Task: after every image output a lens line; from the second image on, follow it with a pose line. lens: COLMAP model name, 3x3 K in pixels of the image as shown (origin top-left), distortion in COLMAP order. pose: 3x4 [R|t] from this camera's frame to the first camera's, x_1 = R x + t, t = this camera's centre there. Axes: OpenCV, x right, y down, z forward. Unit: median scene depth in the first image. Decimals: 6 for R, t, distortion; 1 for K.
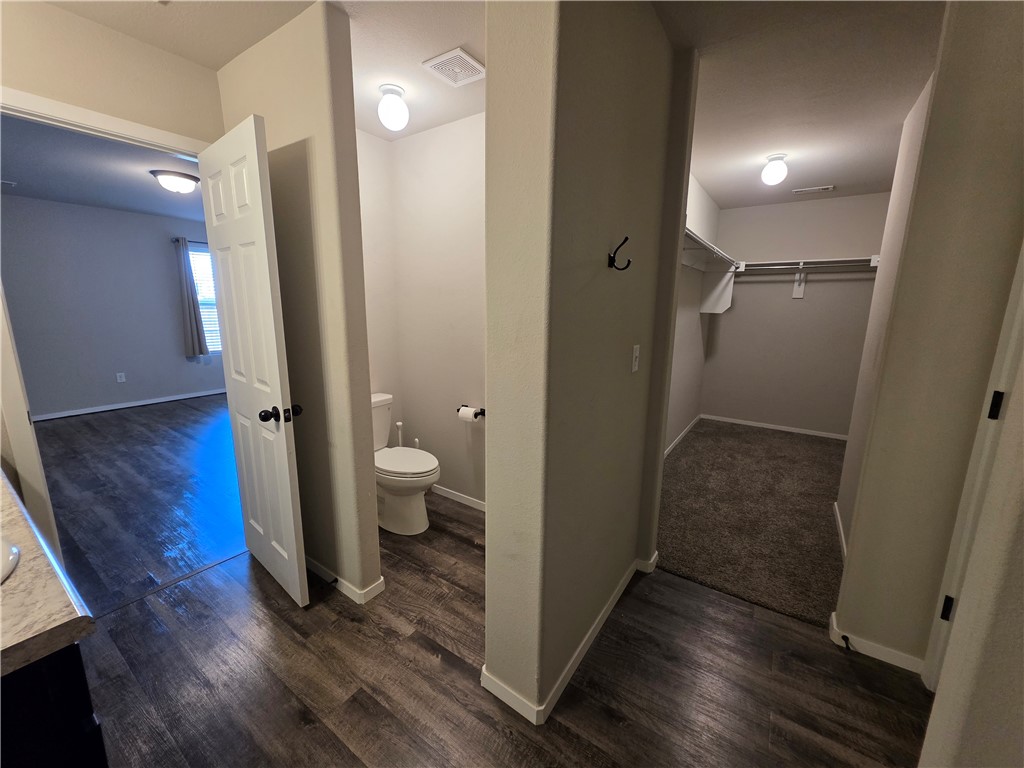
lens RADIAL K [[407.0, 0, 513.4], [0, 407.0, 380.4], [0, 0, 1]] dist [0.000405, 0.000026]
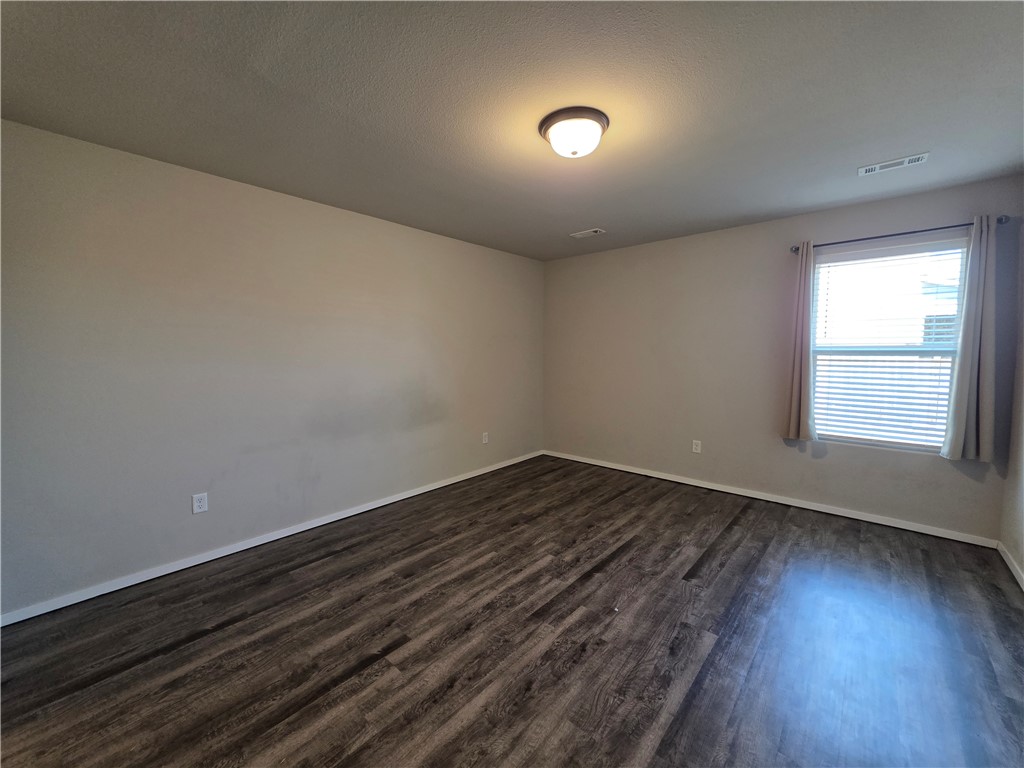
lens RADIAL K [[407.0, 0, 513.4], [0, 407.0, 380.4], [0, 0, 1]] dist [0.000405, 0.000026]
pose [[-0.118863, 0.057889, -0.991222, -0.235400], [-0.187498, 0.979029, 0.079661, -0.180267], [0.975047, 0.195321, -0.105517, 1.029456]]
